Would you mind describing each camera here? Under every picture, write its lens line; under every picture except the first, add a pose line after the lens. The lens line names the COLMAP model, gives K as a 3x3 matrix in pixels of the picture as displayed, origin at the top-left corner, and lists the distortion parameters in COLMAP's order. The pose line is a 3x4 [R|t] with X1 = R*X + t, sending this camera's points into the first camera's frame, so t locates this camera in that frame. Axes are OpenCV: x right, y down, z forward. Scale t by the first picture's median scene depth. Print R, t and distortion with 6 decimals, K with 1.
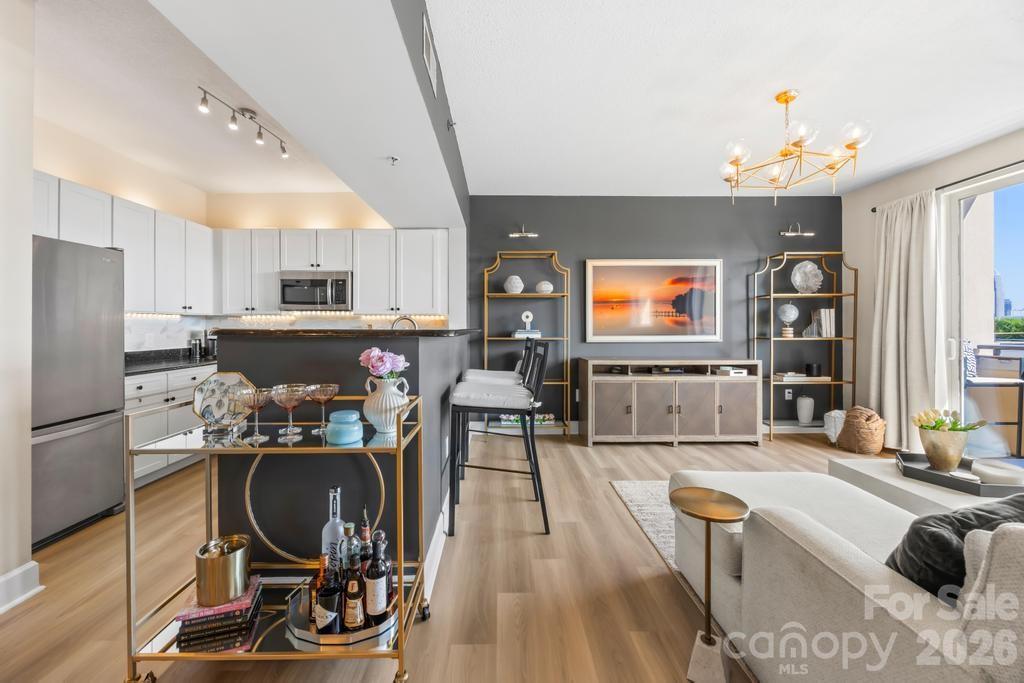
lens RADIAL K [[401.2, 0, 502.7], [0, 401.2, 326.2], [0, 0, 1]] dist [-0.001875, 0.000082]
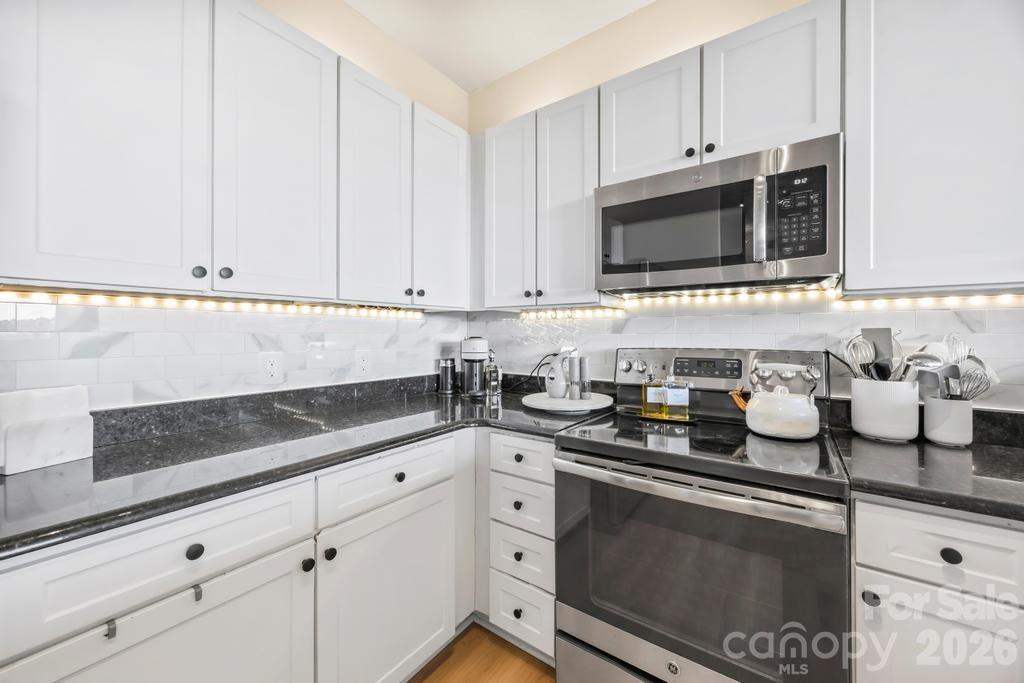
lens RADIAL K [[392.6, 0, 509.2], [0, 392.6, 335.9], [0, 0, 1]] dist [-0.001147, 0.000073]
pose [[0.803471, 0.004651, -0.595326, -0.587543], [-0.001124, 0.999980, 0.006295, -0.000145], [0.595343, -0.004388, 0.803460, 0.947612]]
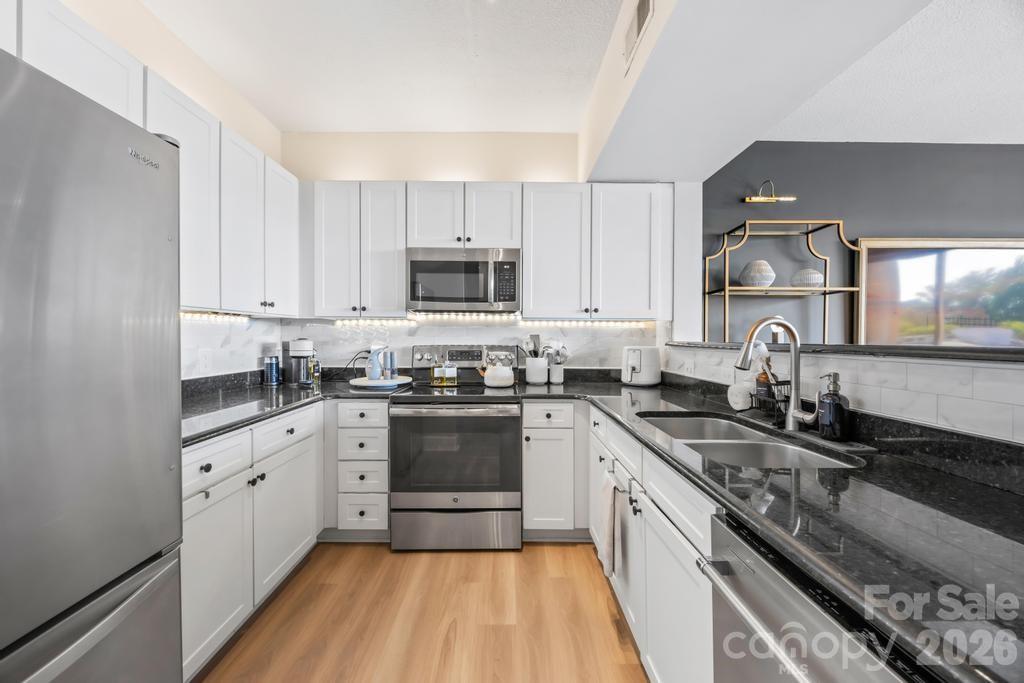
lens RADIAL K [[391.3, 0, 510.0], [0, 391.3, 341.0], [0, 0, 1]] dist [0.000275, -0.000092]
pose [[0.999979, 0.006422, -0.001204, -0.578210], [-0.006410, 0.999929, 0.010062, -0.000232], [0.001268, -0.010055, 0.999949, 0.572538]]
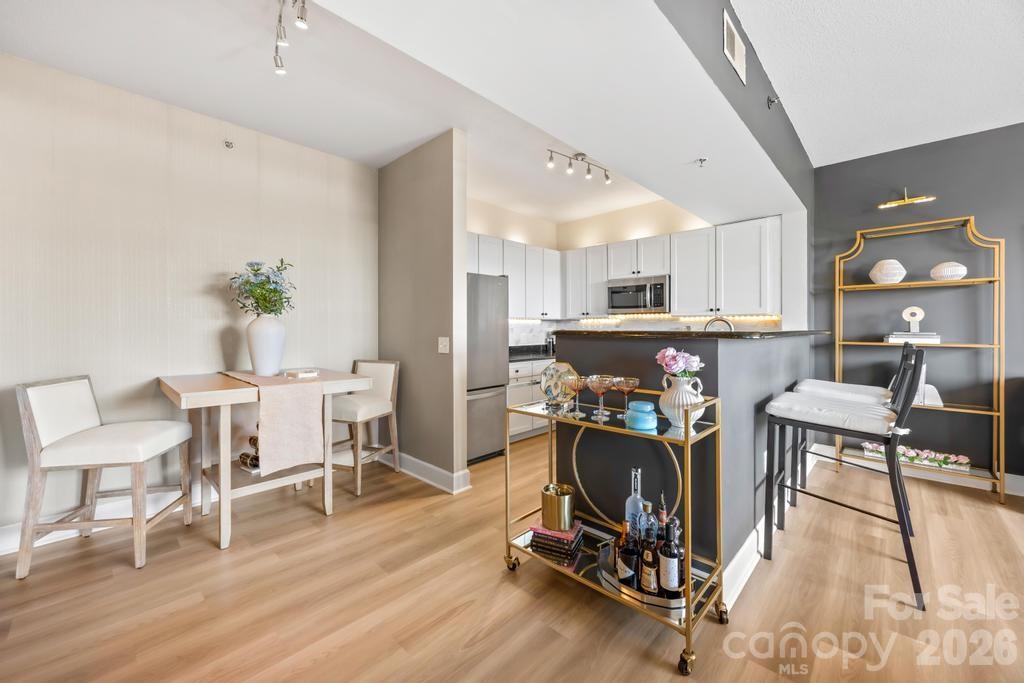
lens RADIAL K [[401.2, 0, 502.7], [0, 401.2, 326.2], [0, 0, 1]] dist [-0.001875, 0.000082]
pose [[0.708491, -0.004828, -0.705704, 0.071230], [0.002349, 0.999987, -0.004483, -0.000801], [0.705716, 0.001519, 0.708493, -0.052047]]
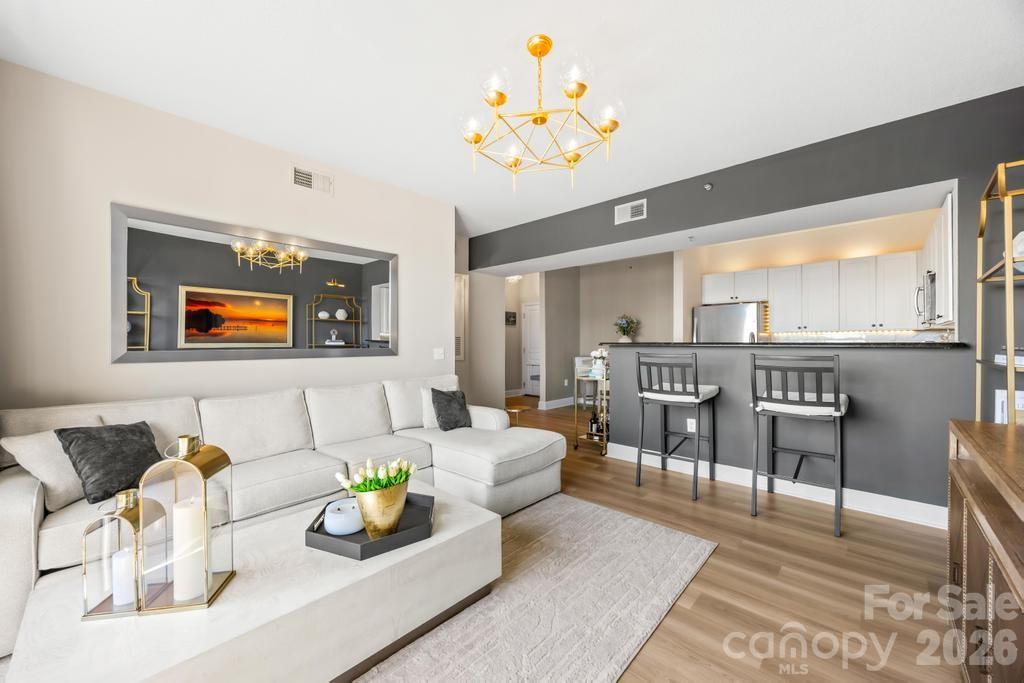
lens RADIAL K [[395.9, 0, 510.1], [0, 395.9, 338.9], [0, 0, 1]] dist [0.011488, -0.000049]
pose [[-0.691502, -0.001960, -0.722372, 1.220017], [0.006293, 0.999942, -0.008738, 0.000493], [0.722347, -0.010588, -0.691450, 1.383684]]
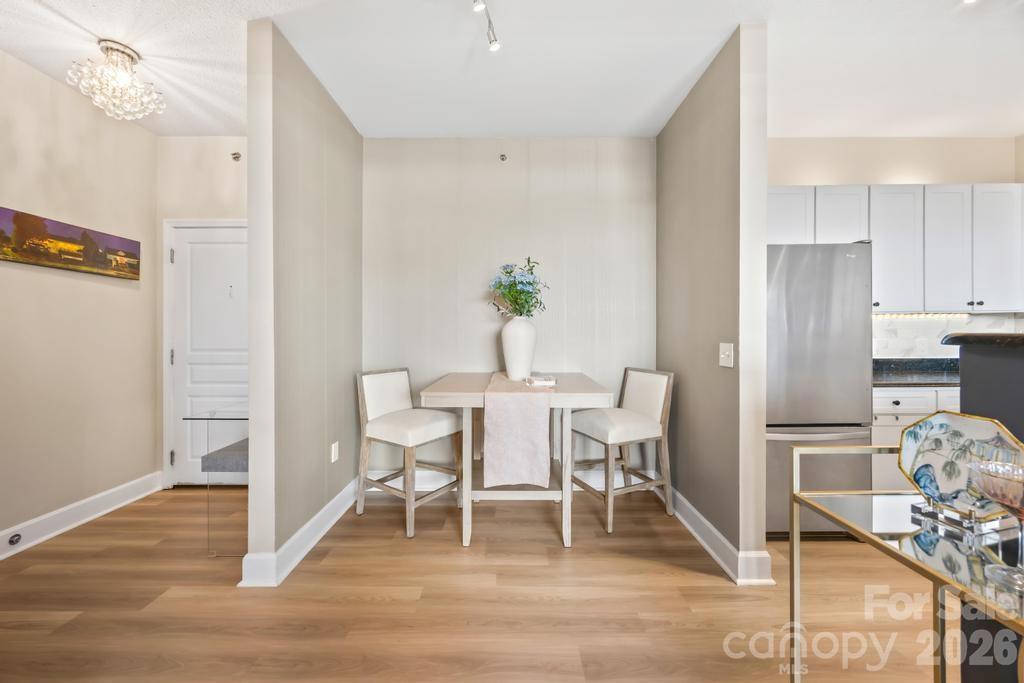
lens RADIAL K [[391.4, 0, 511.6], [0, 391.4, 332.7], [0, 0, 1]] dist [-0.003066, 0.000049]
pose [[-0.014491, 0.003187, -0.999890, -0.087292], [0.006136, 0.999976, 0.003099, 0.000048], [0.999876, -0.006090, -0.014511, 0.221608]]
